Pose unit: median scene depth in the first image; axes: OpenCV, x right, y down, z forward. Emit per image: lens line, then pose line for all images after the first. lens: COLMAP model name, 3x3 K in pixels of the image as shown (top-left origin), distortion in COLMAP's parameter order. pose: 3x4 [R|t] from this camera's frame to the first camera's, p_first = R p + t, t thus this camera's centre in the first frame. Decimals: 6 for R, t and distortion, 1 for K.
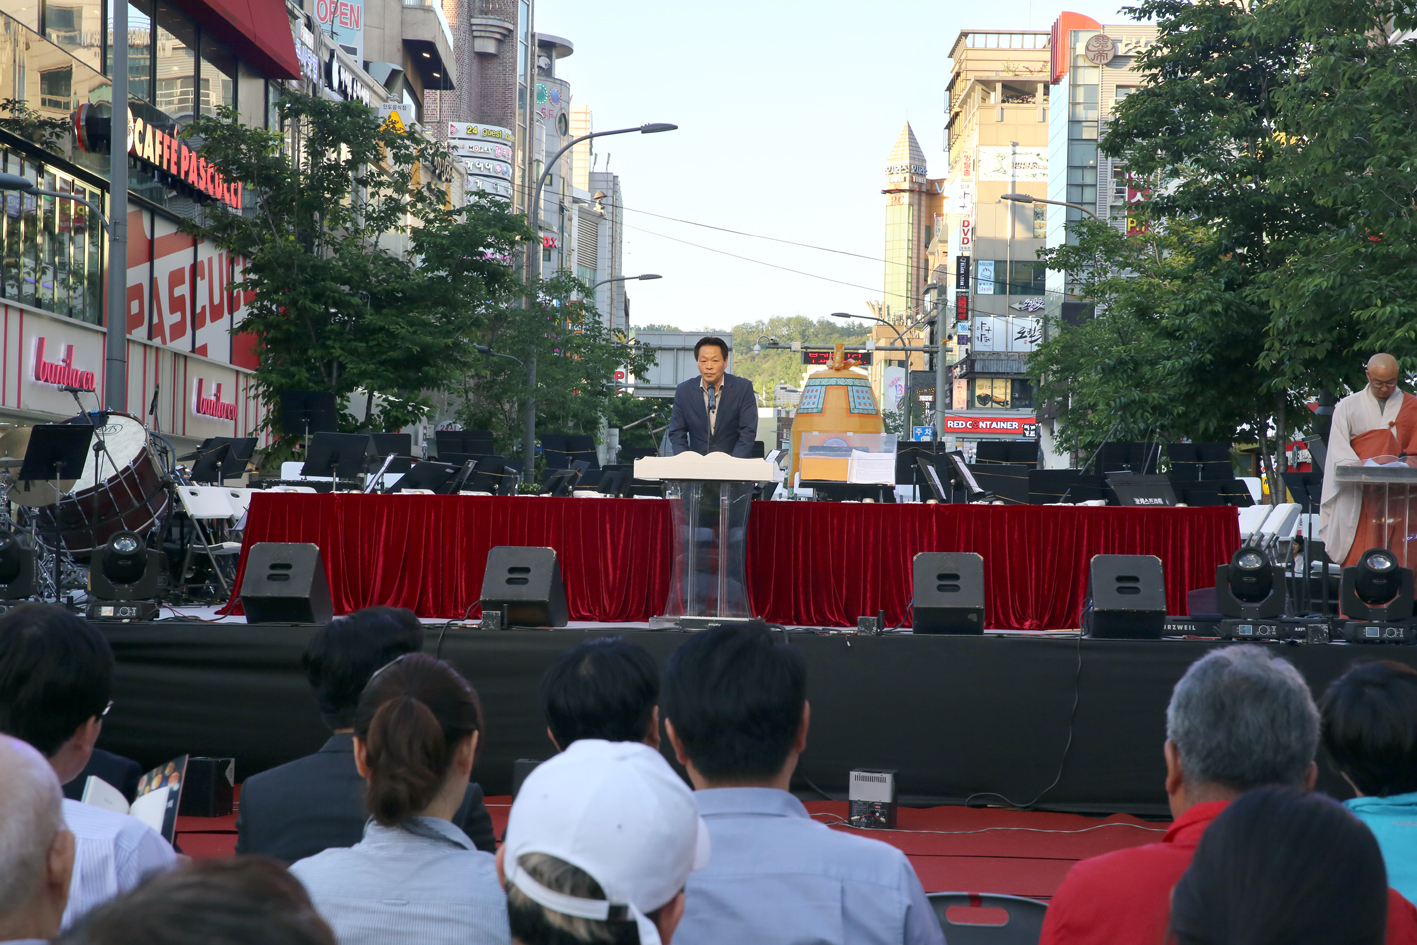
lens RADIAL K [[2811.2, 0, 681.7], [0, 2811.2, 467.2], [0, 0, 1]] dist [0.255941, -0.123063]
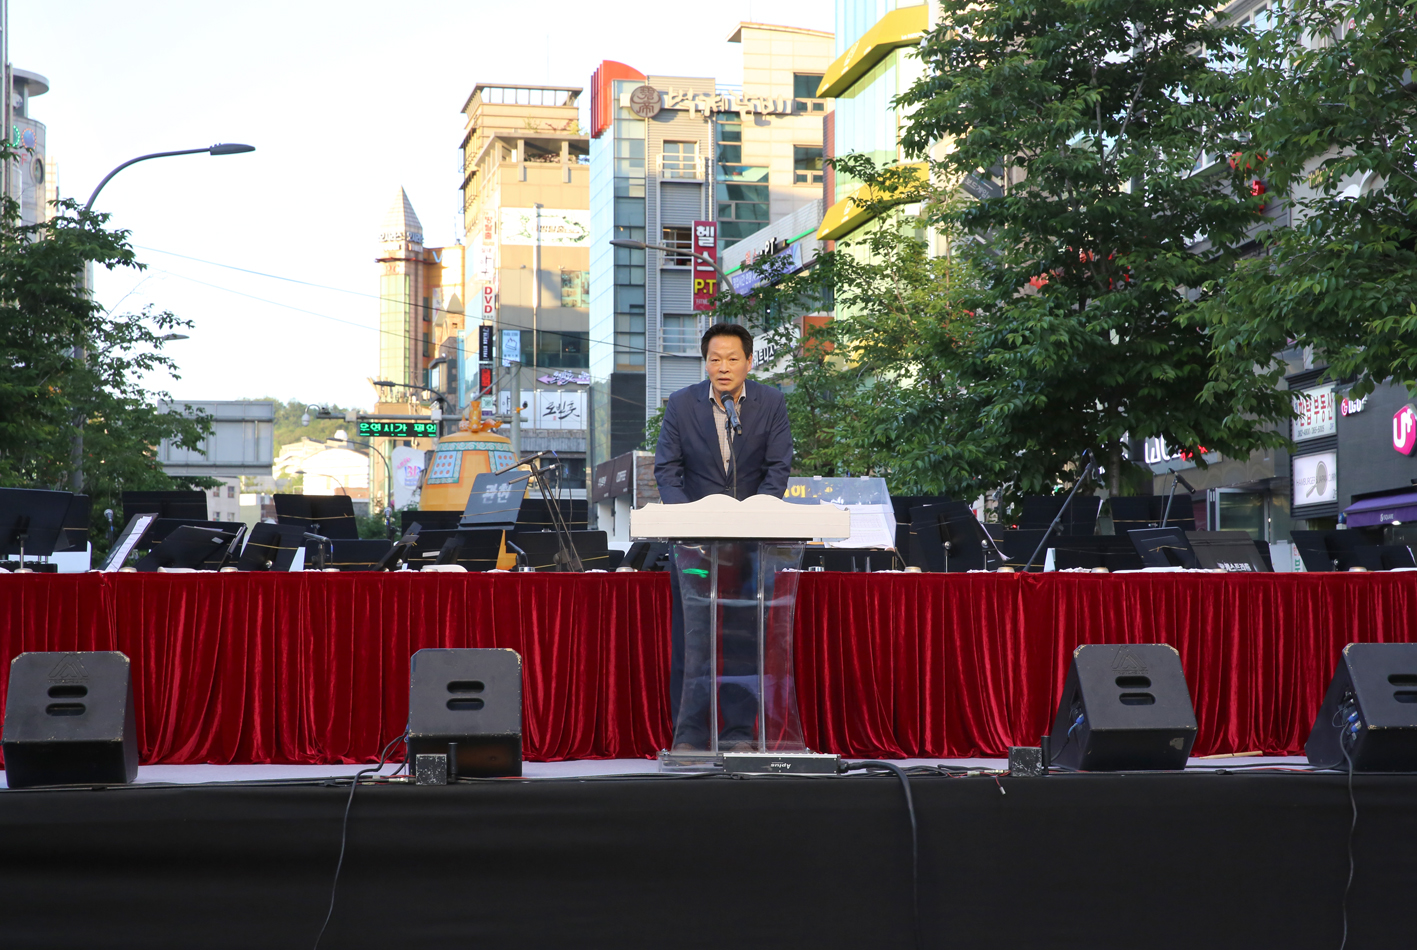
lens RADIAL K [[2811.2, 0, 681.7], [0, 2811.2, 469.7], [0, 0, 1]] dist [0.255941, -0.123063]
pose [[0.977312, -0.007873, 0.211658, -0.056777], [0.014801, 0.999405, -0.031166, 0.003482], [-0.211286, 0.033592, 0.976847, 0.149905]]
